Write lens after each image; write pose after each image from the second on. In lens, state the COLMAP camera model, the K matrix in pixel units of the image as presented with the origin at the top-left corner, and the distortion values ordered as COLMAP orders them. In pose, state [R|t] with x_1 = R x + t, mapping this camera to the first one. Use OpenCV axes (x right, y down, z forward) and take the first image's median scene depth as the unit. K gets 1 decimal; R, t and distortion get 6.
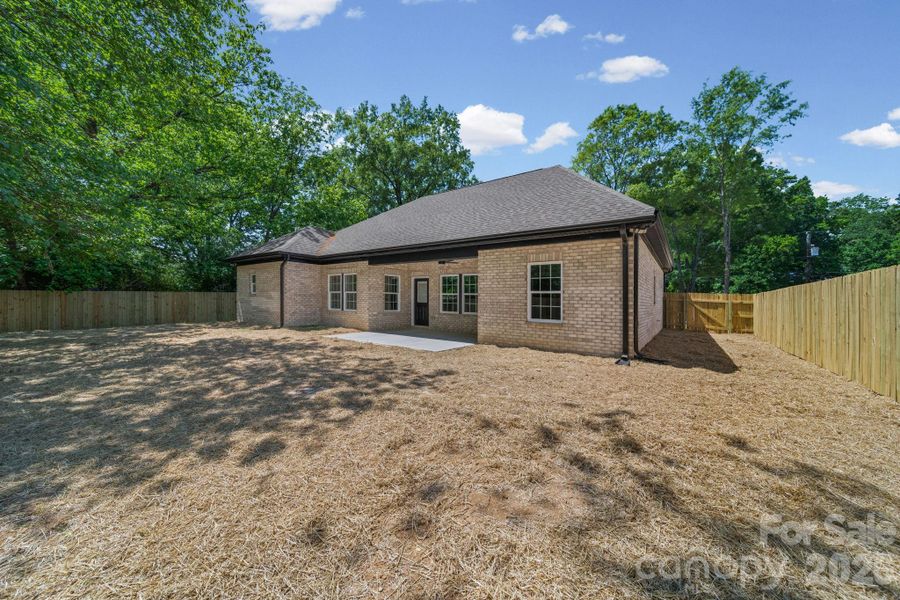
lens RADIAL K [[323.3, 0, 452.0], [0, 323.3, 298.4], [0, 0, 1]] dist [0.005432, 0.000002]
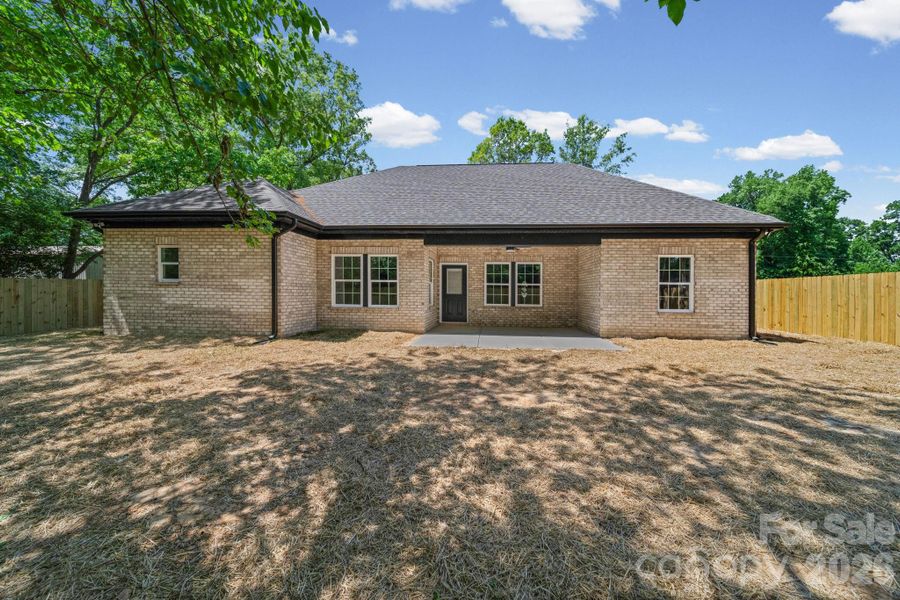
lens RADIAL K [[323.3, 0, 451.1], [0, 323.3, 290.7], [0, 0, 1]] dist [0.005432, 0.000002]
pose [[0.845877, -0.008134, 0.533317, -0.585378], [0.001540, 0.999917, 0.012808, -0.006816], [-0.533377, -0.010013, 0.845819, 0.322041]]
